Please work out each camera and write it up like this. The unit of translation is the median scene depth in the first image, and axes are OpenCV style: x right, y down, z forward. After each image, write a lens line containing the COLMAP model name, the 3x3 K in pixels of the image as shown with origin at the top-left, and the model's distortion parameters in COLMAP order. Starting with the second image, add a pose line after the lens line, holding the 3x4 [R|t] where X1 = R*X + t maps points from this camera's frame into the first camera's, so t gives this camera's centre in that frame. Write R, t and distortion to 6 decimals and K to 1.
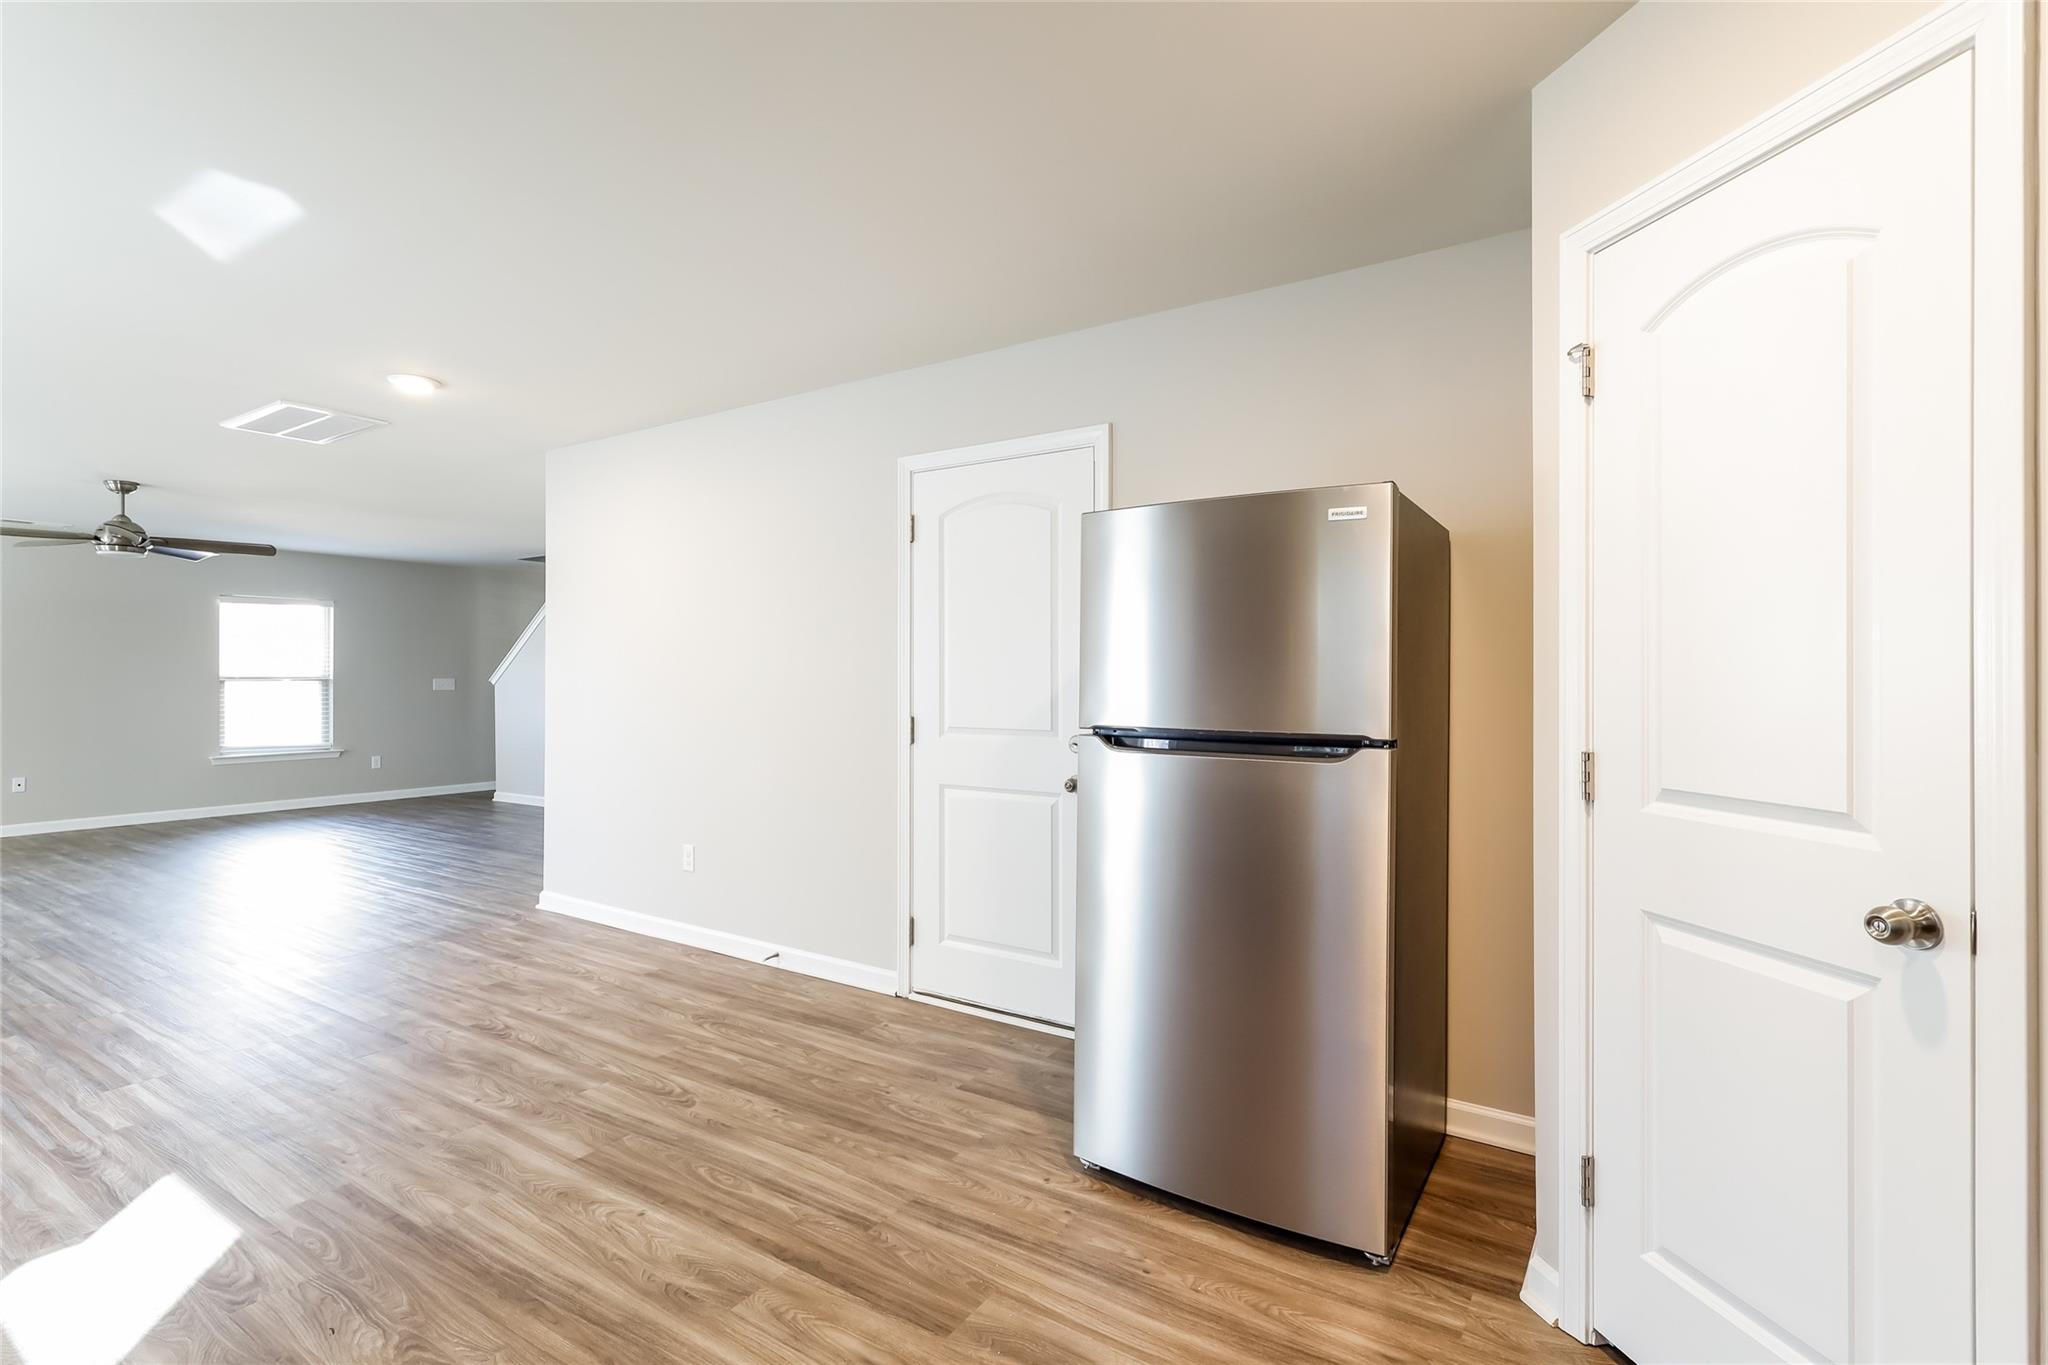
lens RADIAL K [[954.5, 0, 1028.3], [0, 954.5, 679.8], [0, 0, 1]] dist [-0.003056, -0.000421]
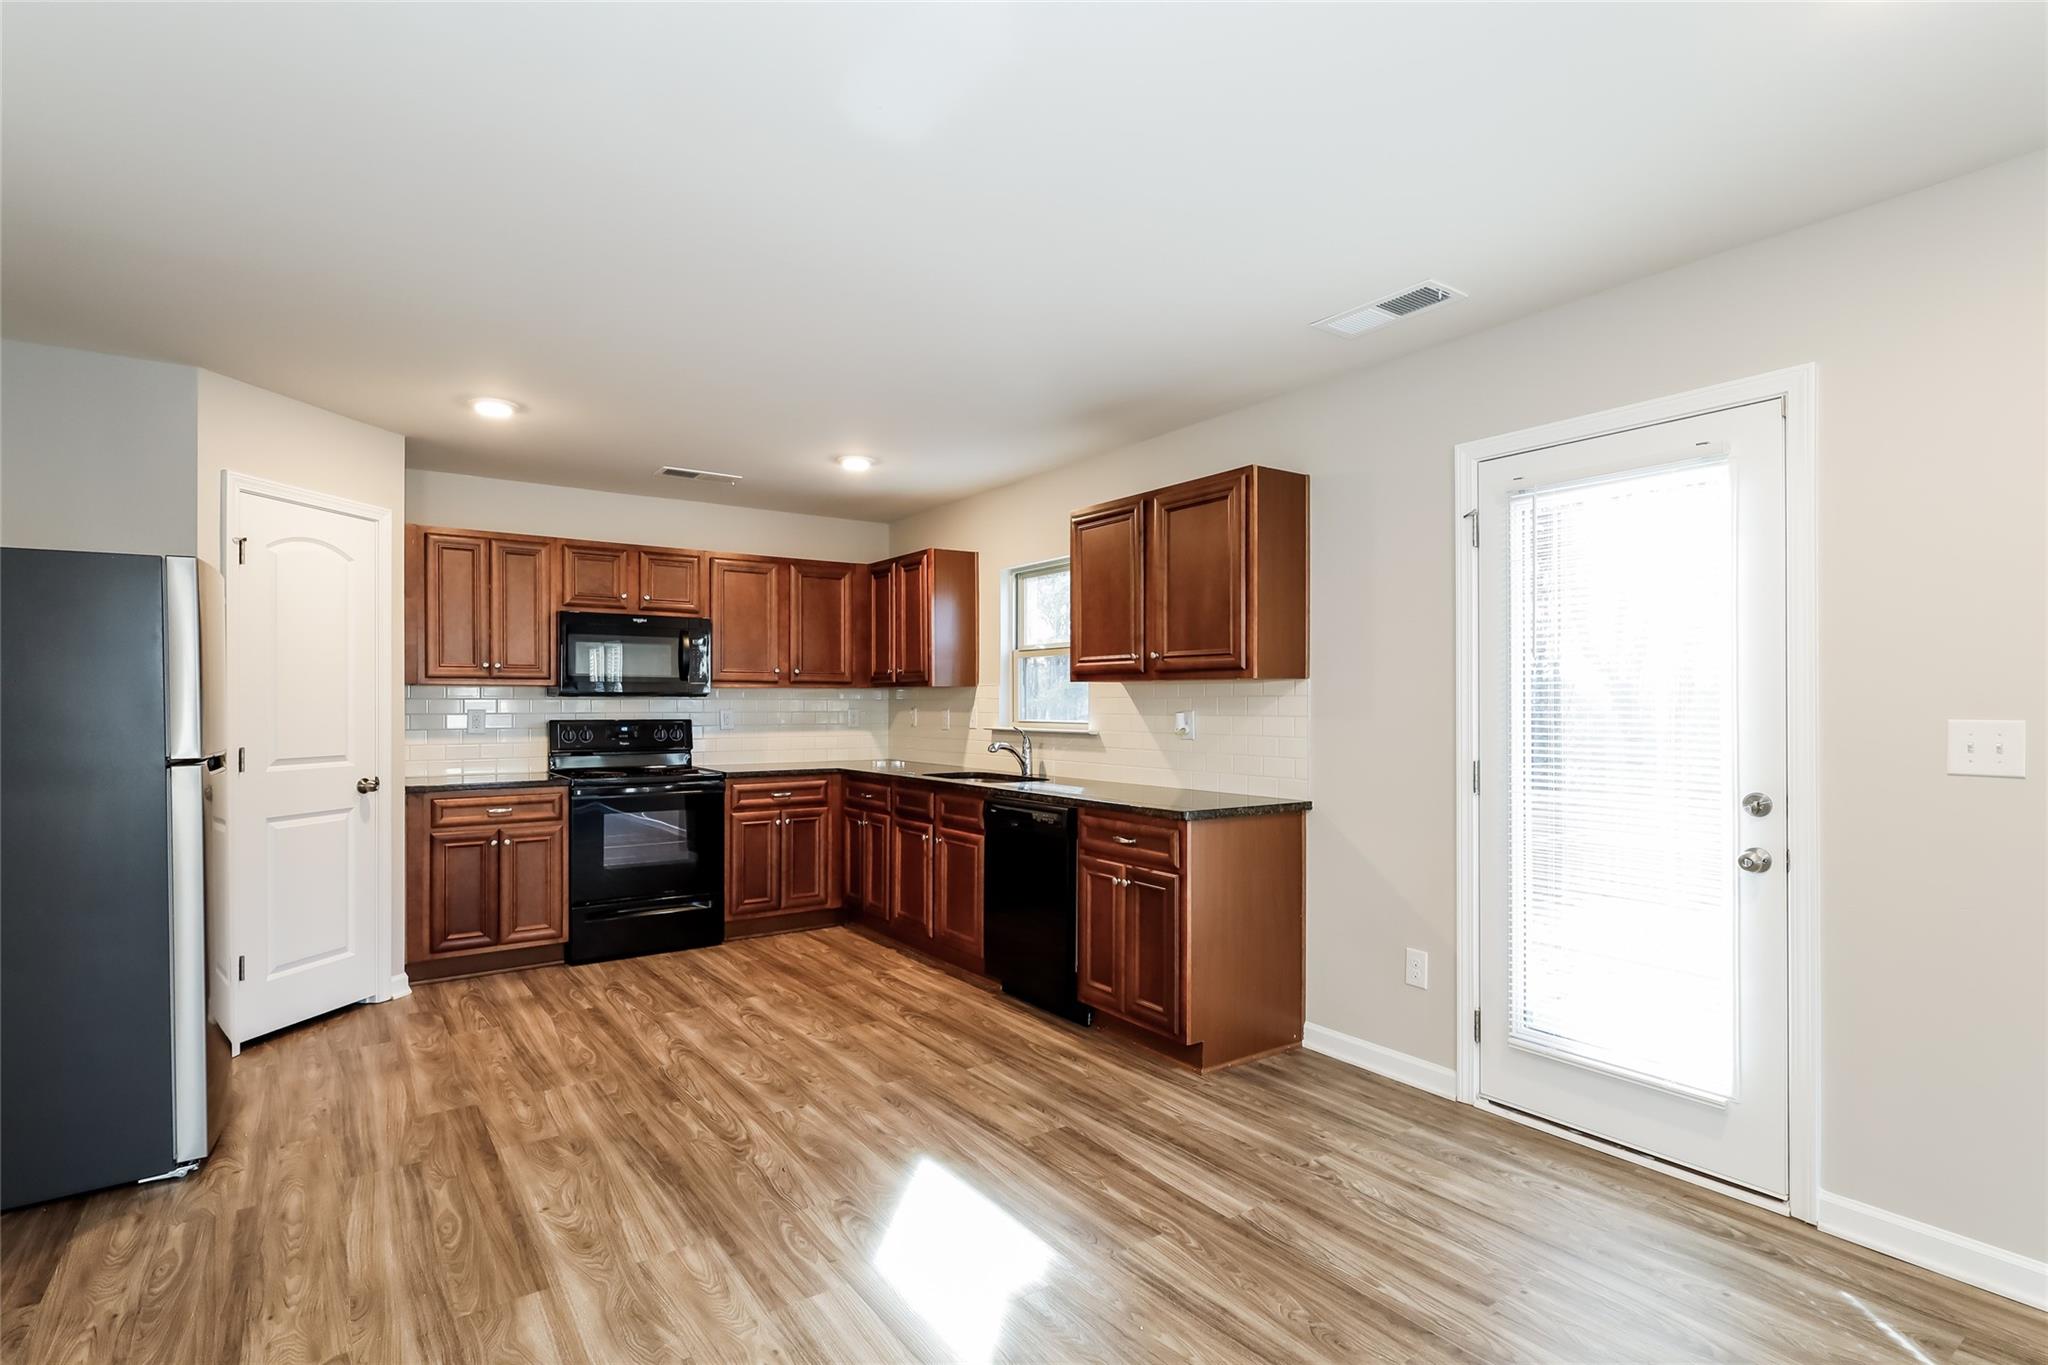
lens RADIAL K [[945.0, 0, 1023.4], [0, 945.0, 705.6], [0, 0, 1]] dist [-0.021307, 0.000191]
pose [[-0.932322, -0.001707, 0.361626, -1.350607], [-0.001380, 0.999998, 0.001163, -0.011281], [-0.361627, 0.000585, -0.932323, 1.871572]]
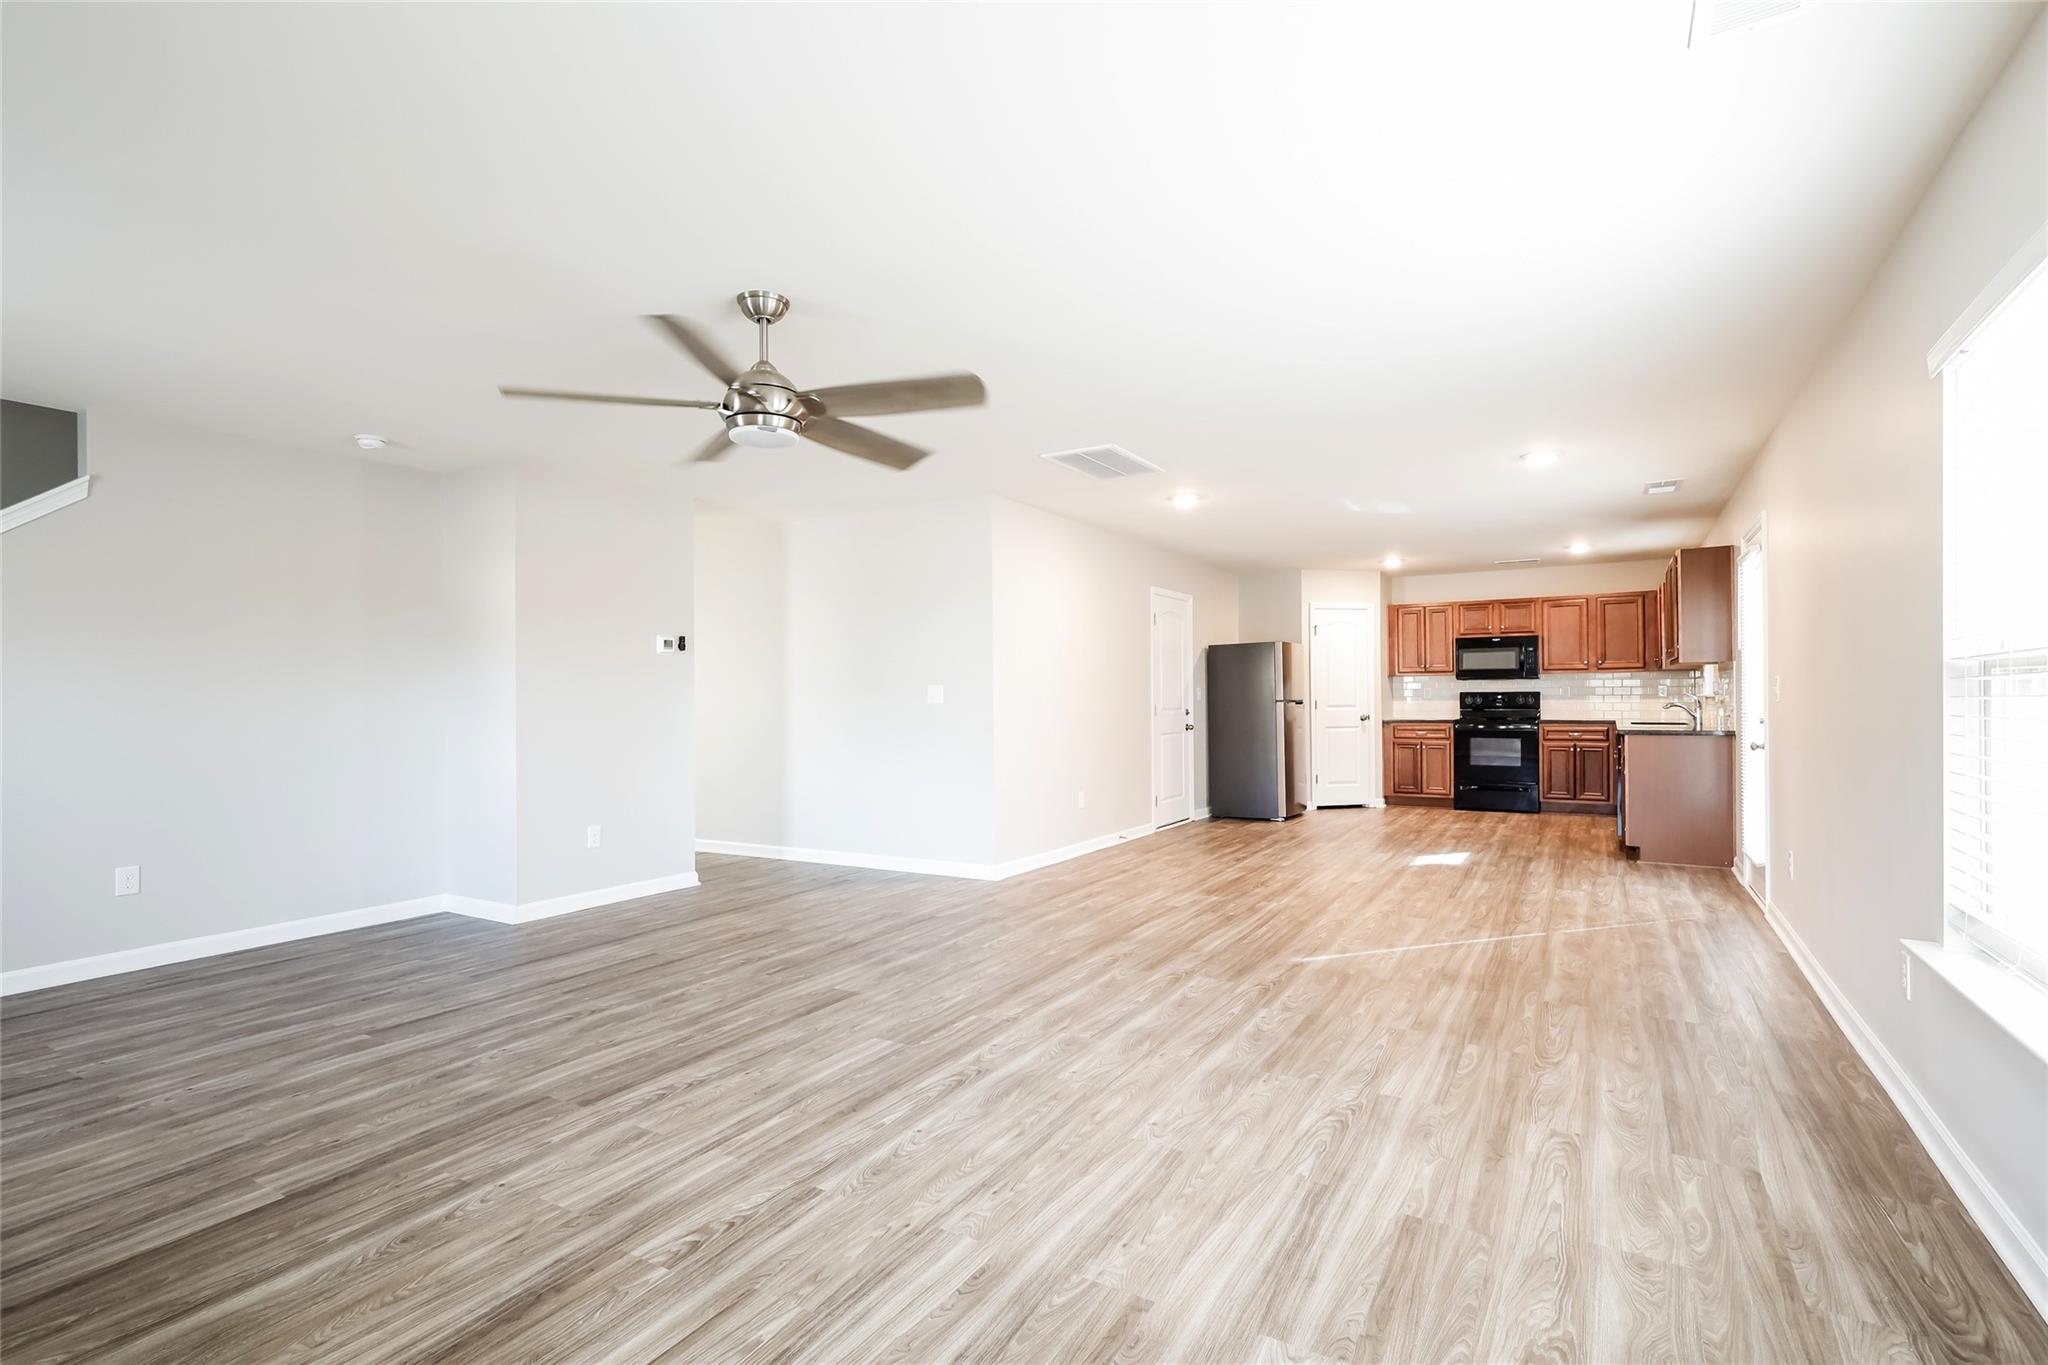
lens RADIAL K [[954.5, 0, 1028.3], [0, 954.5, 679.8], [0, 0, 1]] dist [-0.003056, -0.000421]
pose [[-0.022545, 0.020469, 0.999536, -4.157004], [0.008216, 0.999760, -0.020288, 0.047785], [-0.999712, 0.007755, -0.022708, 2.374274]]
